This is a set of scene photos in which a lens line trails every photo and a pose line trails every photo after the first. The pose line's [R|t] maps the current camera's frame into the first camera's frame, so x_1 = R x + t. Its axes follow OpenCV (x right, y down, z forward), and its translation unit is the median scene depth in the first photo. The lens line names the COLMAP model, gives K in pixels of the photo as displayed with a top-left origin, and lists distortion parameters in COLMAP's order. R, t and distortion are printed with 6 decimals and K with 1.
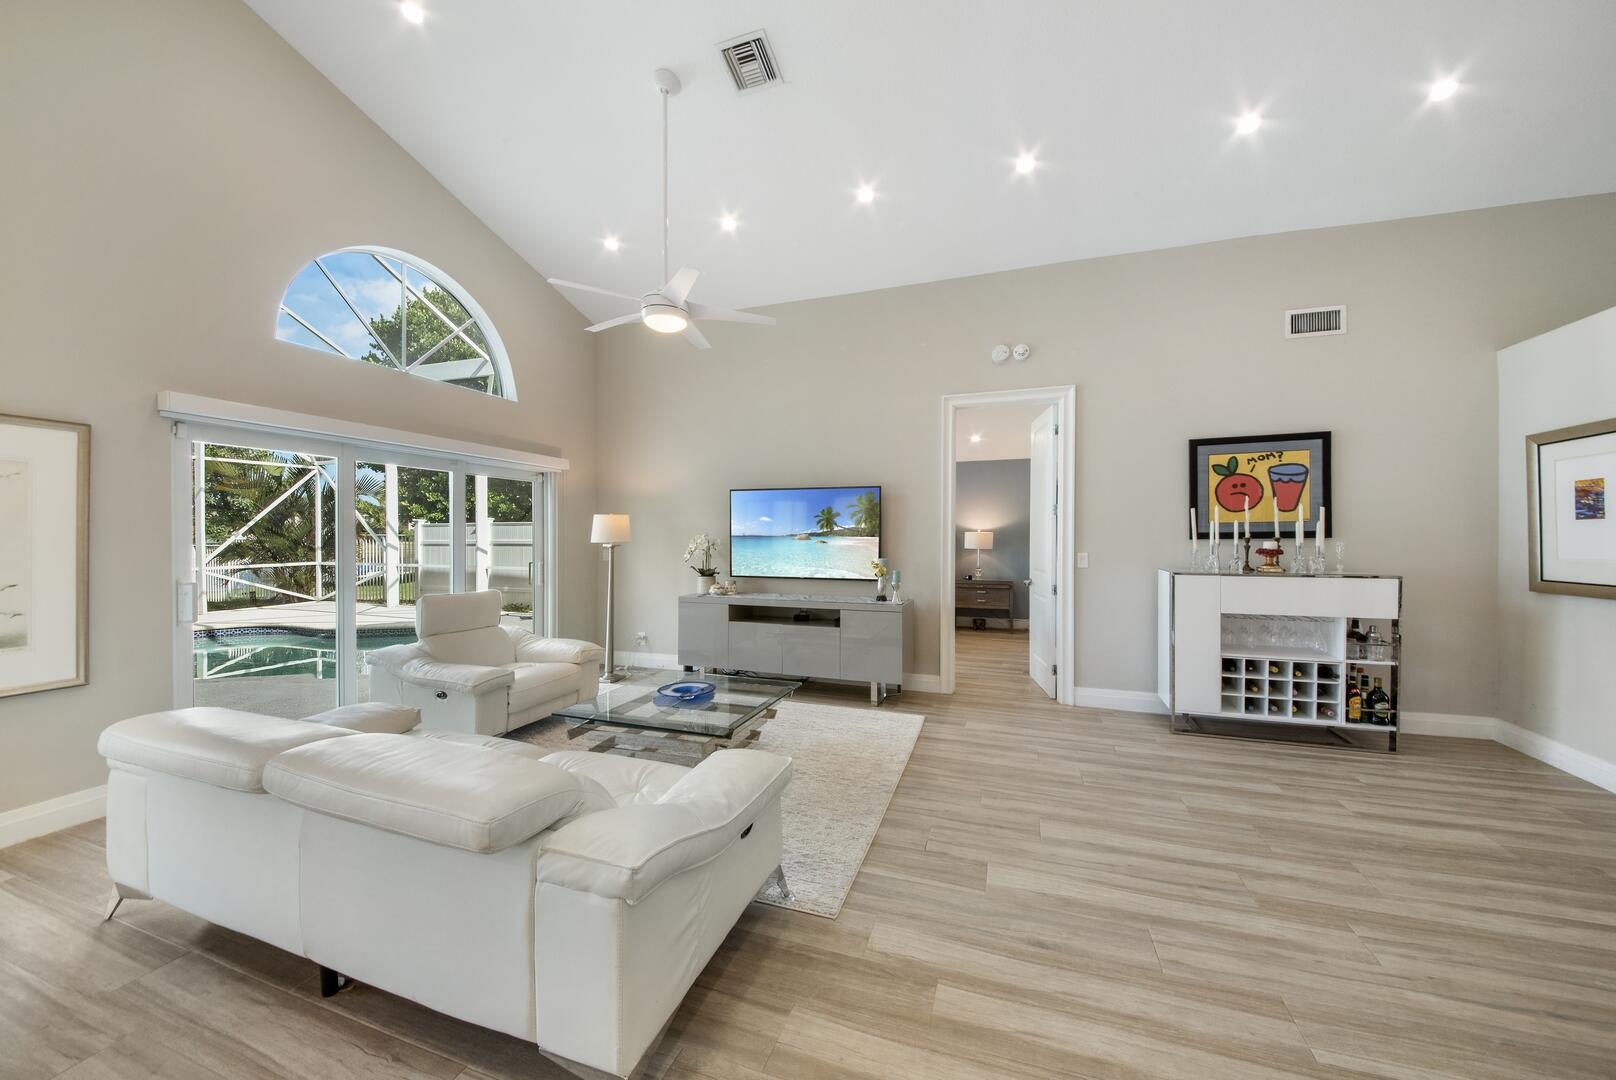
lens RADIAL K [[589.4, 0, 821.2], [0, 589.4, 539.5], [0, 0, 1]] dist [-0.001368, -0.000864]
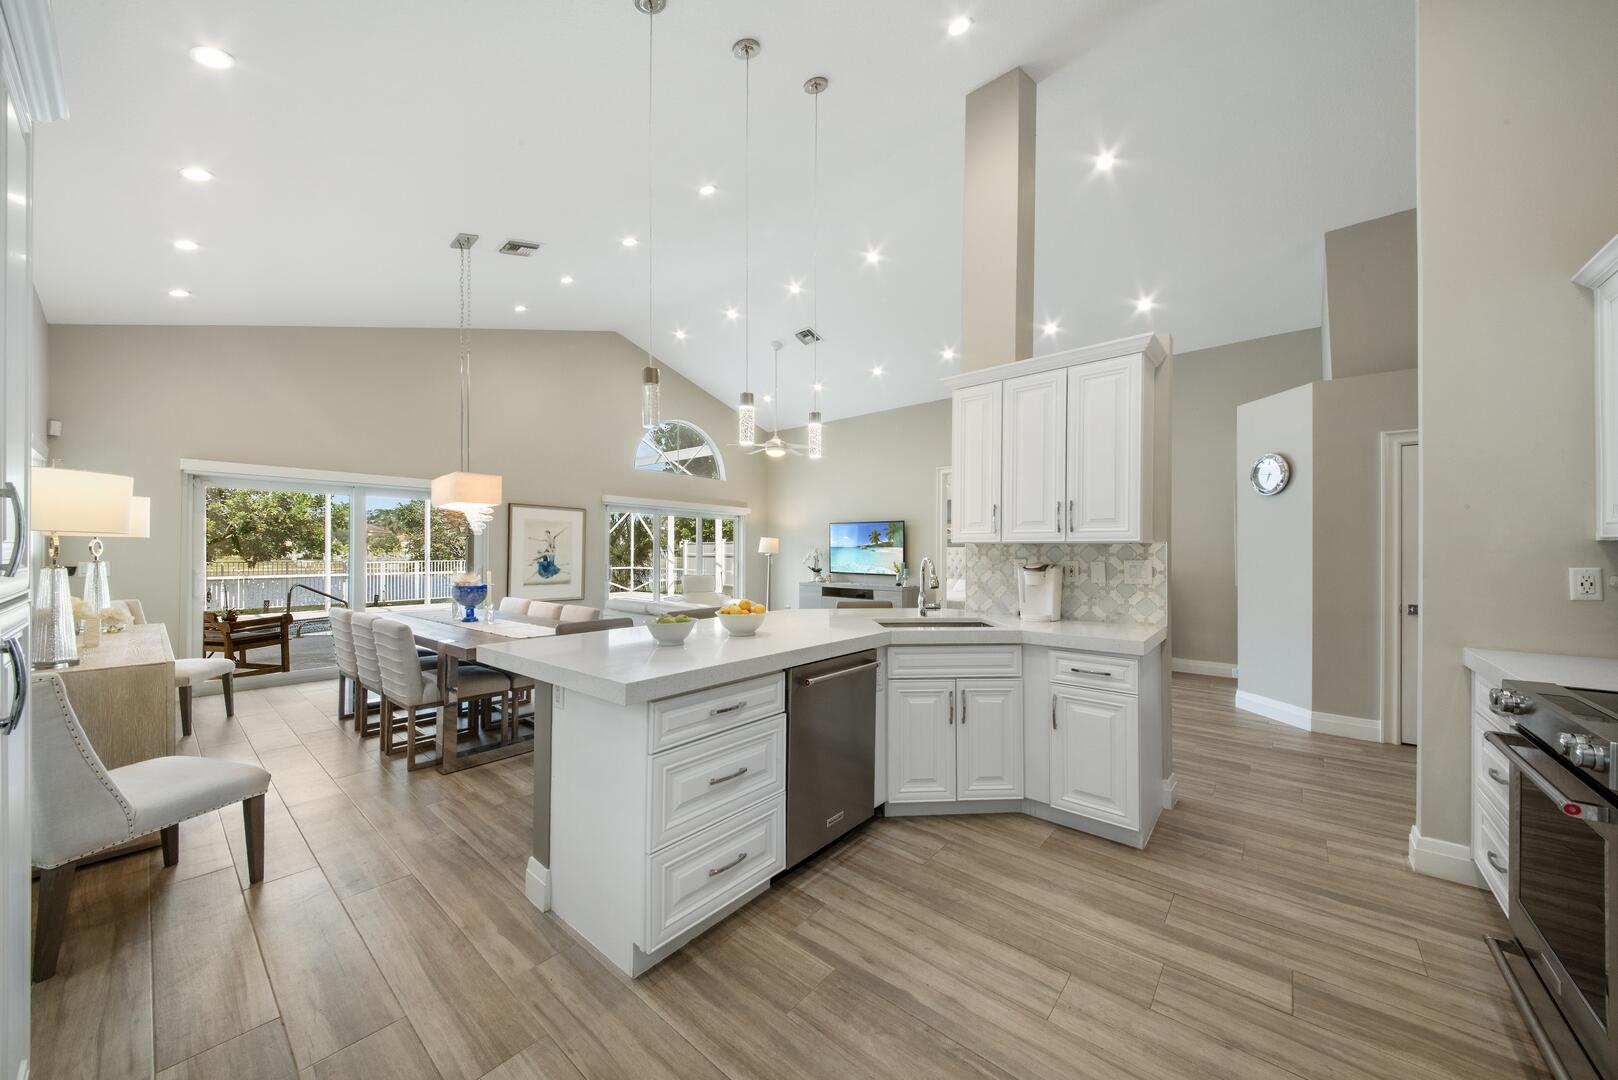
lens RADIAL K [[558.7, 0, 820.1], [0, 558.7, 548.8], [0, 0, 1]] dist [0.004422, -0.004011]
pose [[0.933100, 0.001397, -0.359613, 0.551353], [-0.006361, 0.999900, -0.012620, 0.015211], [0.359560, 0.014064, 0.933016, -0.761242]]
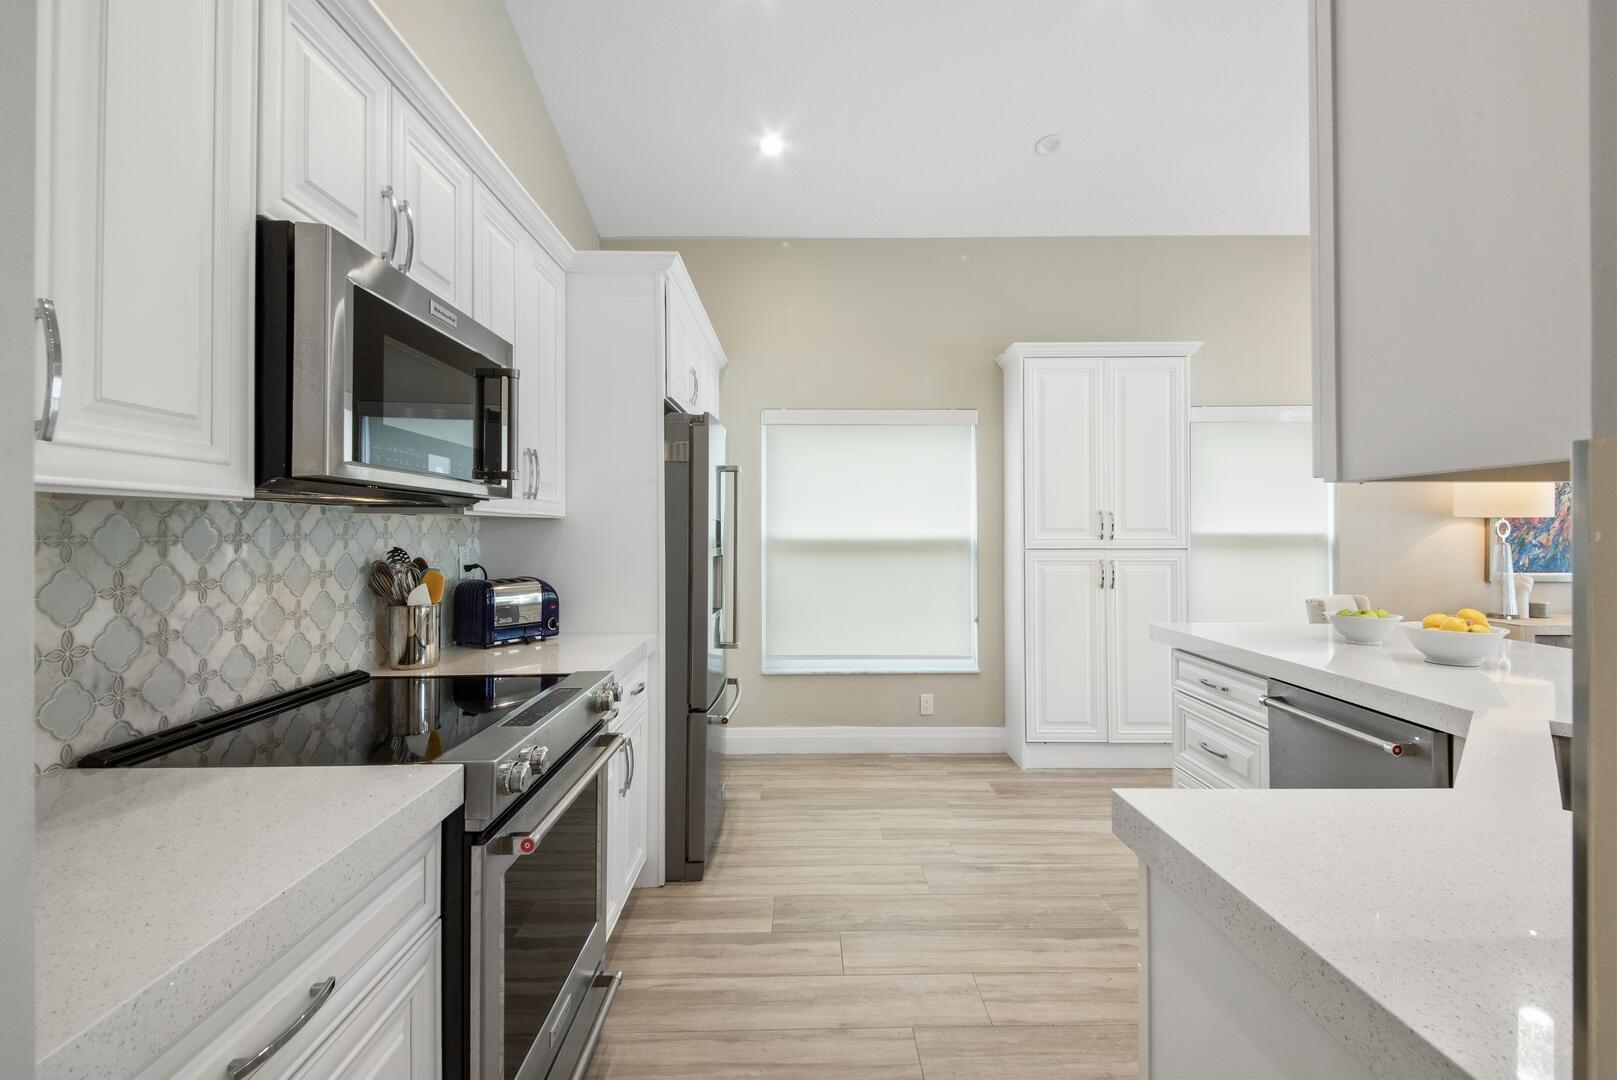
lens RADIAL K [[759.6, 0, 847.6], [0, 759.6, 511.4], [0, 0, 1]] dist [0.033403, 0.000399]
pose [[-0.921790, -0.009449, -0.387573, 0.855723], [-0.003376, 0.999861, -0.016346, 0.006002], [0.387674, -0.013759, -0.921694, 0.121944]]
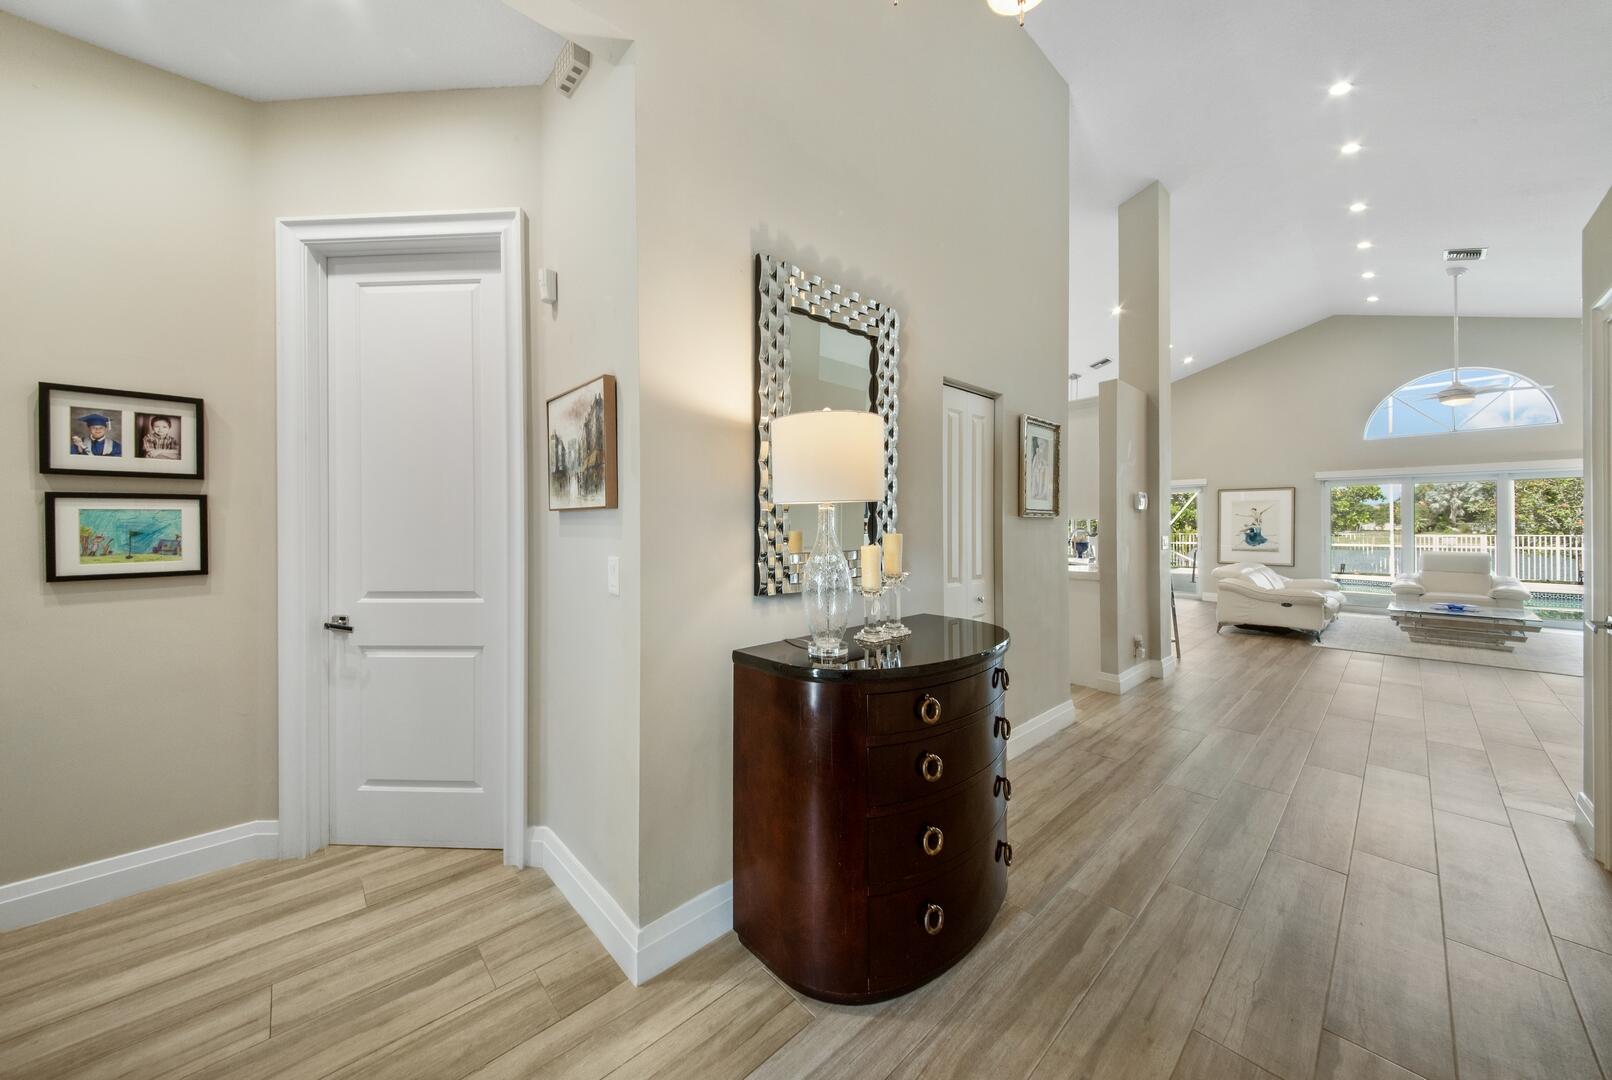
lens RADIAL K [[556.7, 0, 804.6], [0, 556.7, 527.3], [0, 0, 1]] dist [0.004422, -0.004011]
pose [[-0.467176, 0.001125, -0.884163, 1.847905], [-0.009212, 0.999939, 0.006140, 0.019662], [0.884116, 0.011013, -0.467137, 0.025167]]
